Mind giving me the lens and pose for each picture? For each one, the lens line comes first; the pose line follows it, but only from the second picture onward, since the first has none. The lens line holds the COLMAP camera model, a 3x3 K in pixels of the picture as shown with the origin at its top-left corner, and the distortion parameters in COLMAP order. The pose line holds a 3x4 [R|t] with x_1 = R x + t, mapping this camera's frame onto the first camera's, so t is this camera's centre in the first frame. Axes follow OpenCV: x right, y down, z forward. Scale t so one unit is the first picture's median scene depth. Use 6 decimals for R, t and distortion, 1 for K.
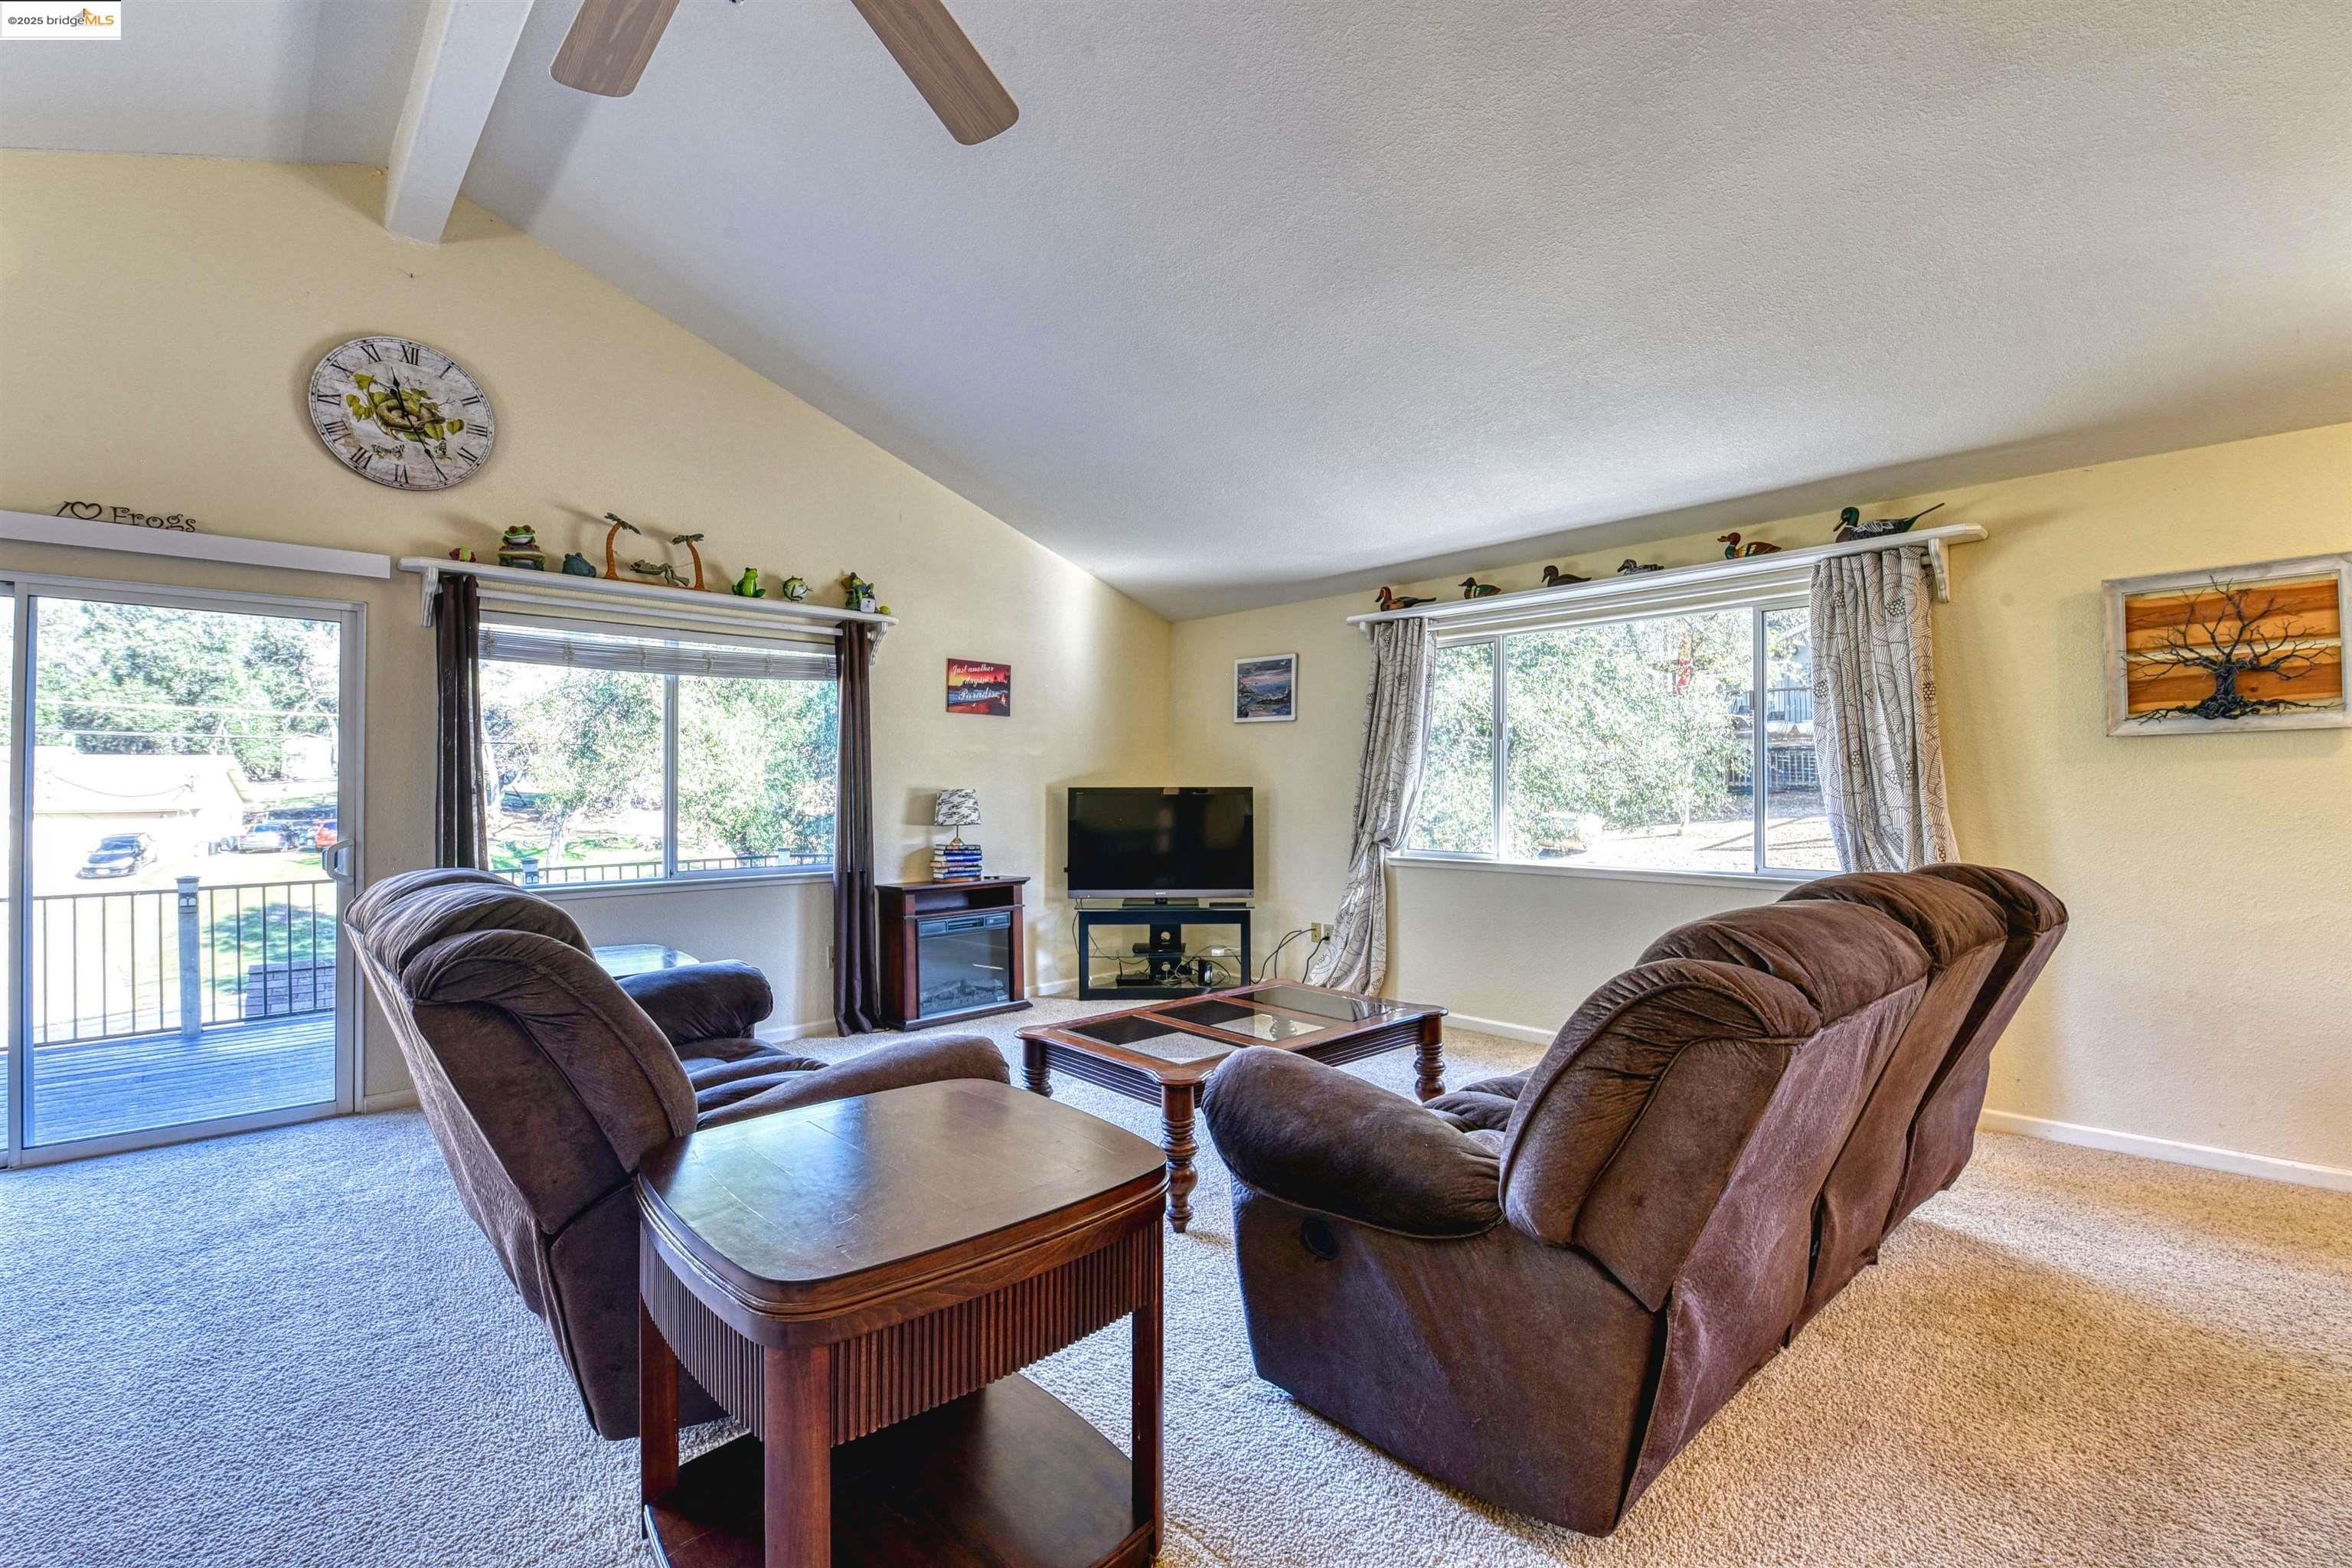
lens RADIAL K [[1018.5, 0, 1198.0], [0, 1018.5, 777.4], [0, 0, 1]] dist [0.001194, -0.010283]
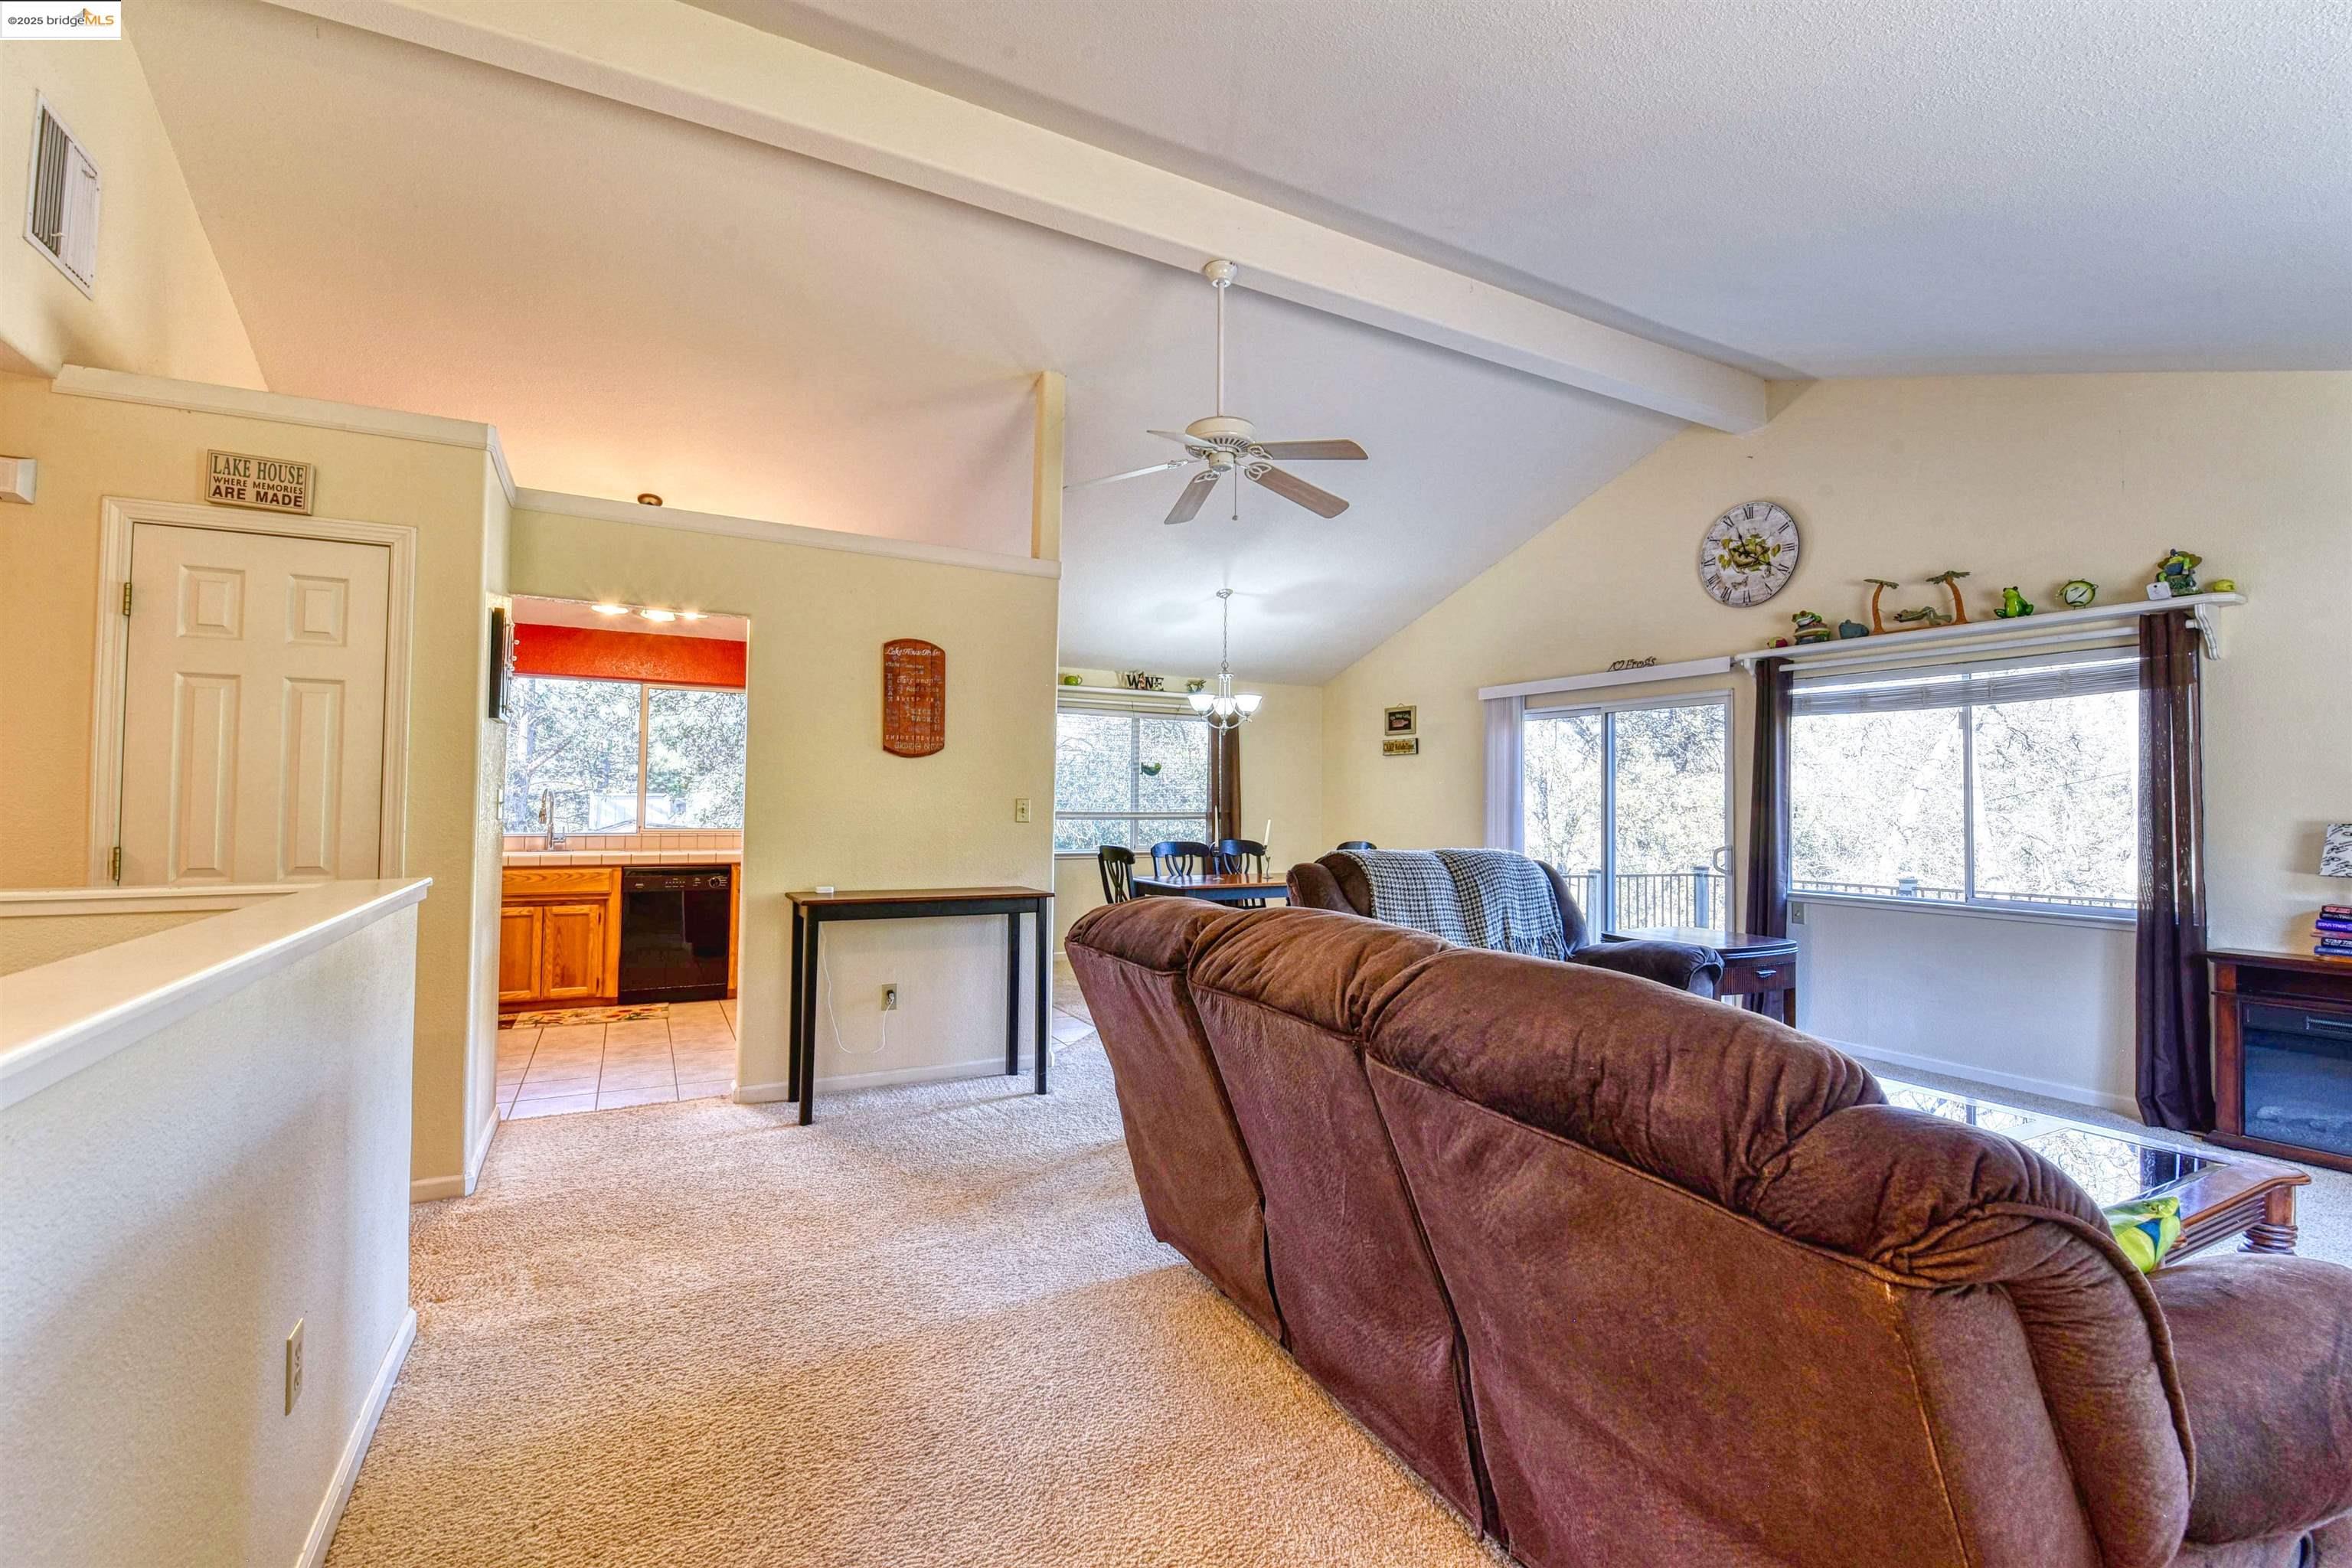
lens RADIAL K [[1018.5, 0, 1198.0], [0, 1018.5, 777.4], [0, 0, 1]] dist [0.001194, -0.010283]
pose [[-0.270998, -0.028410, -0.962161, 0.790238], [-0.007012, 0.999596, -0.027541, 0.004656], [0.962554, -0.000717, -0.271088, 0.616114]]
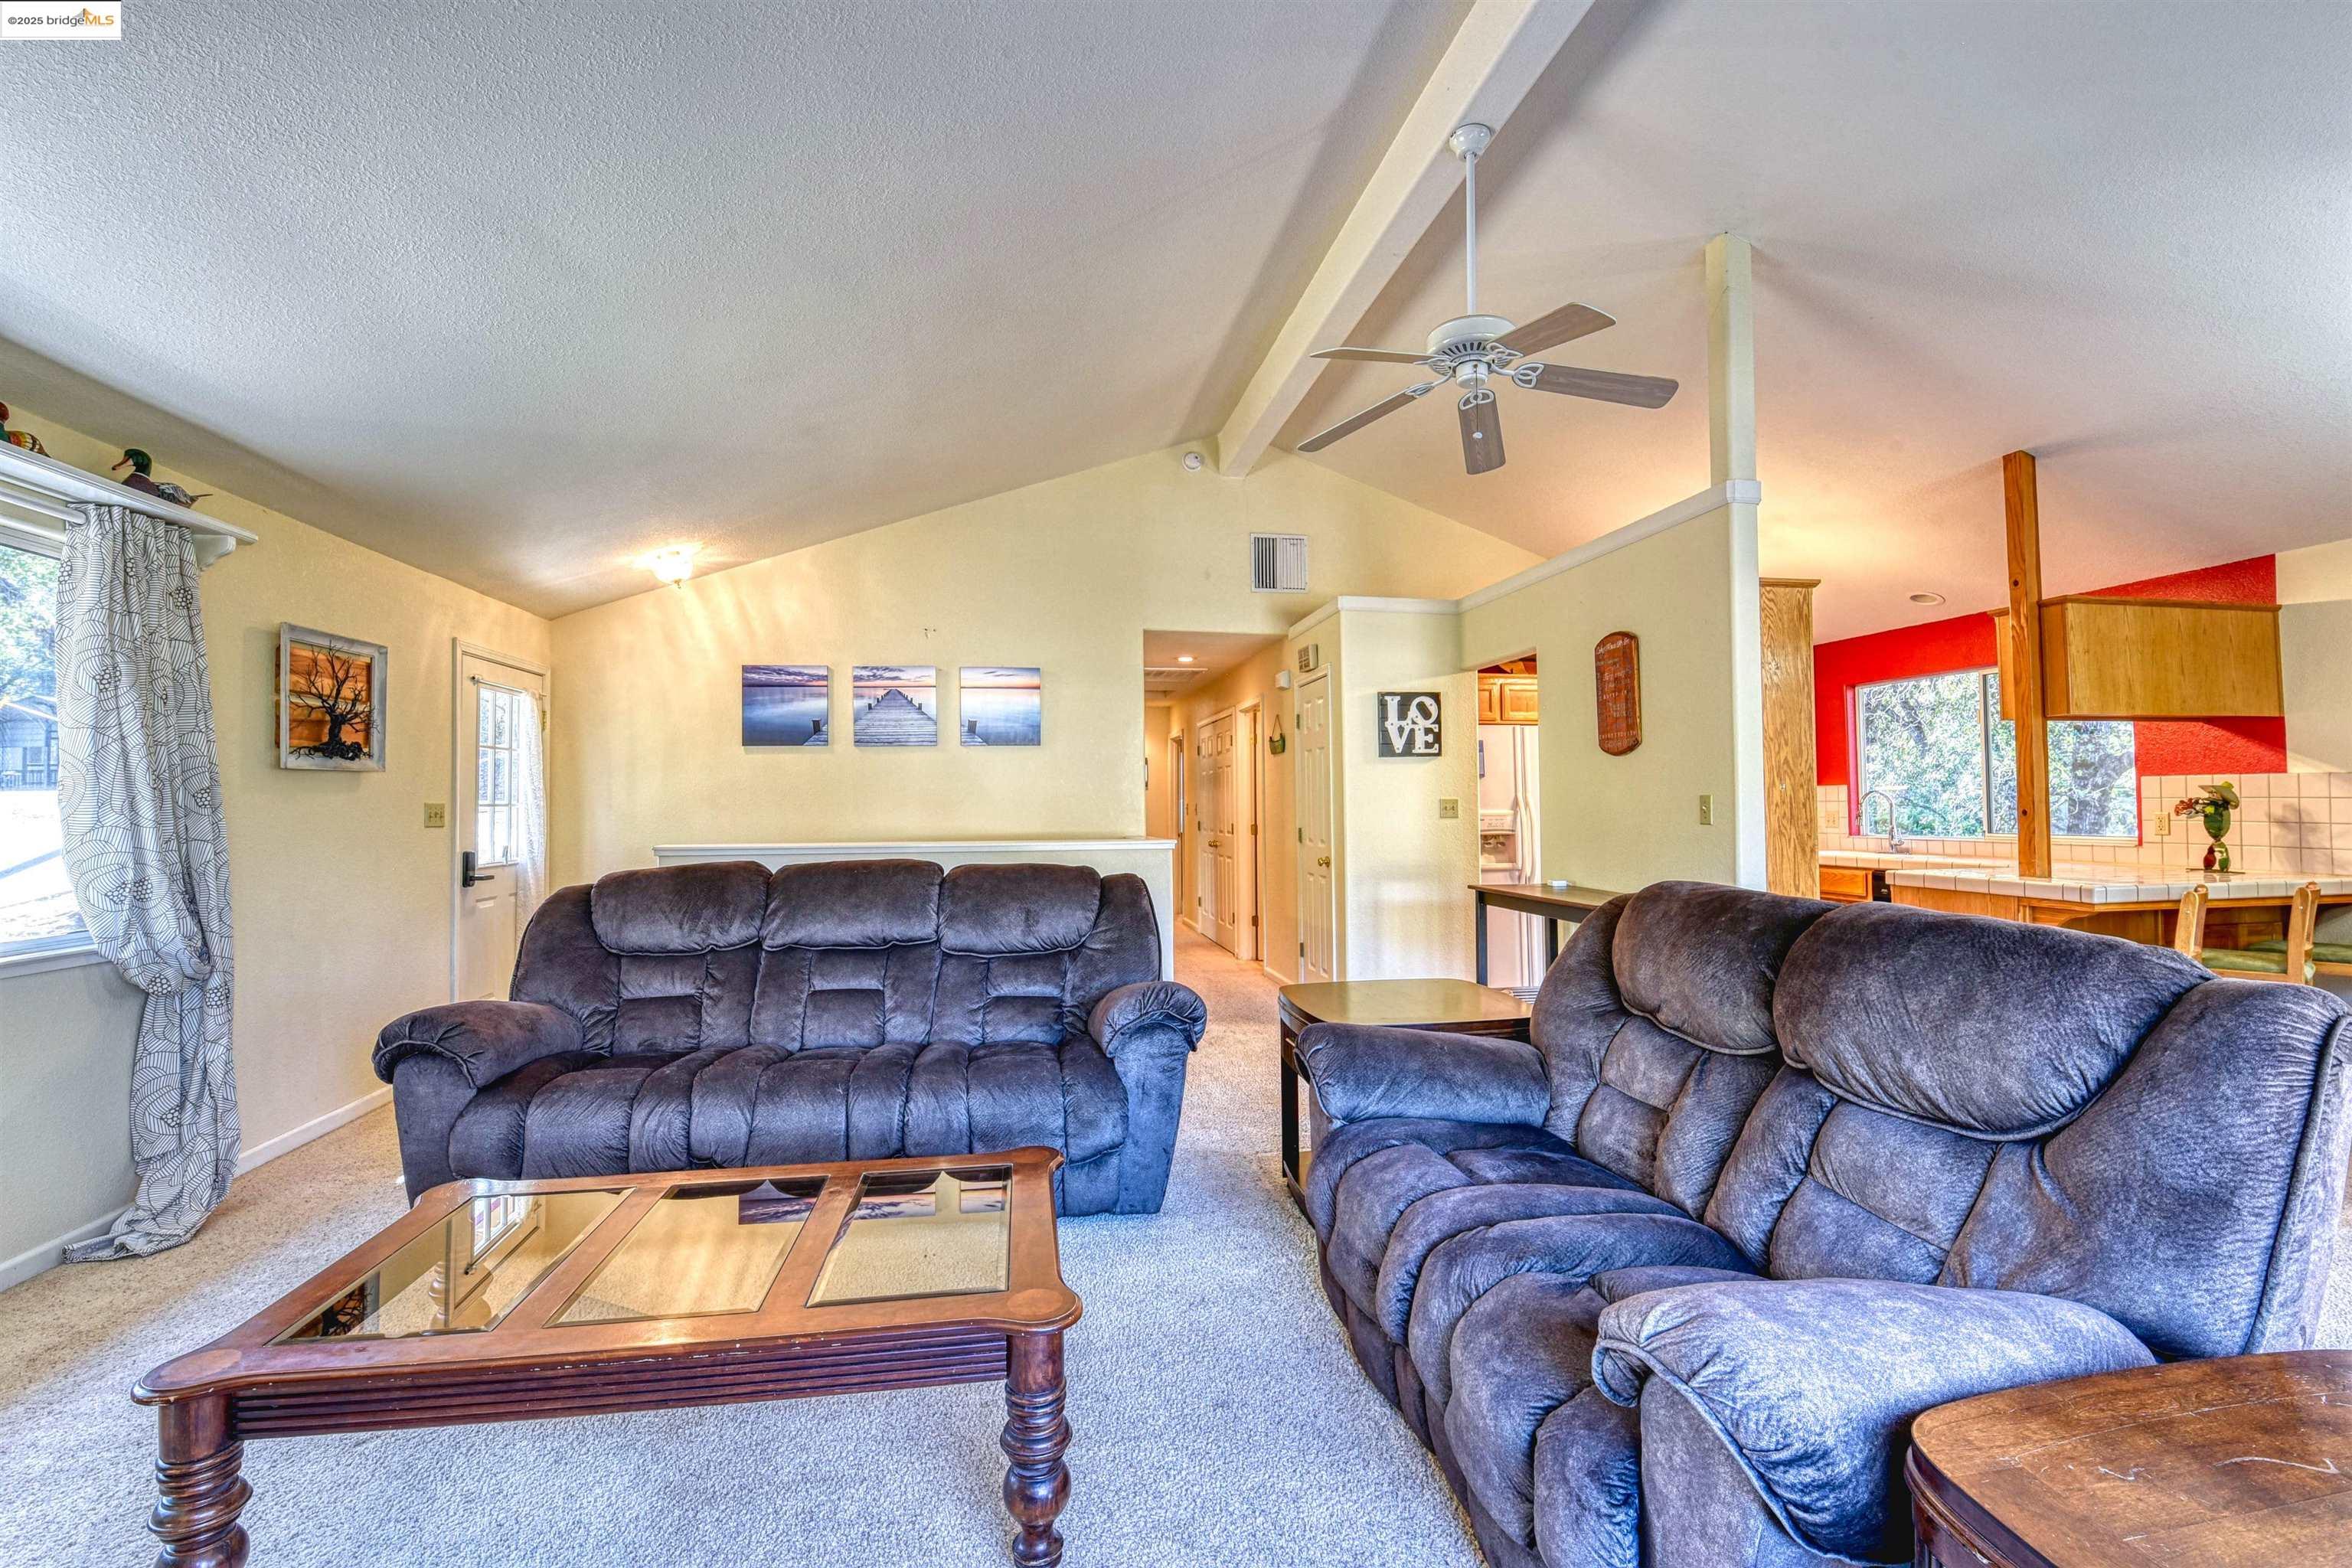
lens RADIAL K [[1018.5, 0, 1198.0], [0, 1018.5, 777.4], [0, 0, 1]] dist [0.001194, -0.010283]
pose [[-0.827557, 0.023183, 0.560903, -0.411266], [0.006748, 0.999486, -0.031355, 0.007241], [-0.561341, -0.022163, -0.827288, 1.131557]]
